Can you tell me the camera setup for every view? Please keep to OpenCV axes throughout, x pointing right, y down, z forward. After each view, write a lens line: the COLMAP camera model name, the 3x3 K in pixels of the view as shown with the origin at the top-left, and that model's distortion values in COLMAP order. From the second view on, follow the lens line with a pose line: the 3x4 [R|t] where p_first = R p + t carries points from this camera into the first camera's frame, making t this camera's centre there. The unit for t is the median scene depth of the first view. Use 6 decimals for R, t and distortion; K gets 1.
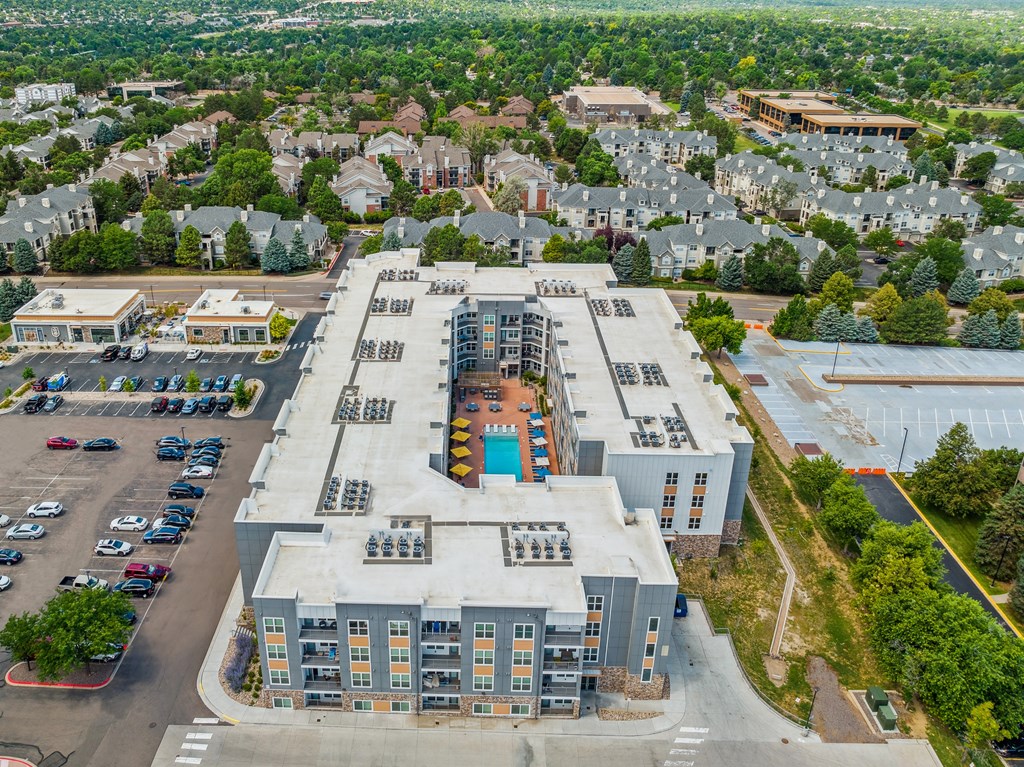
lens RADIAL K [[844.8, 0, 475.7], [0, 844.8, 360.9], [0, 0, 1]] dist [-0.024609, -0.020212]
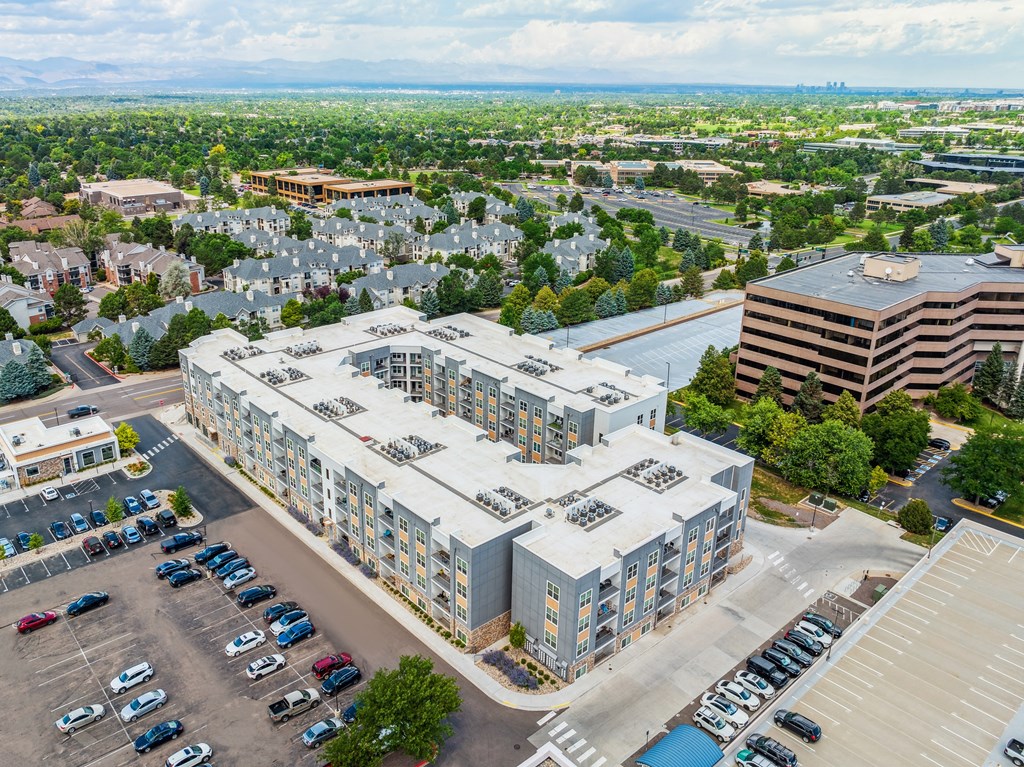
lens RADIAL K [[774.4, 0, 500.2], [0, 774.4, 376.8], [0, 0, 1]] dist [-0.028789, -0.016178]
pose [[0.738139, -0.240655, 0.630267, -0.526661], [0.277737, 0.959773, 0.041198, -0.030688], [-0.614828, 0.144639, 0.775285, 0.119657]]
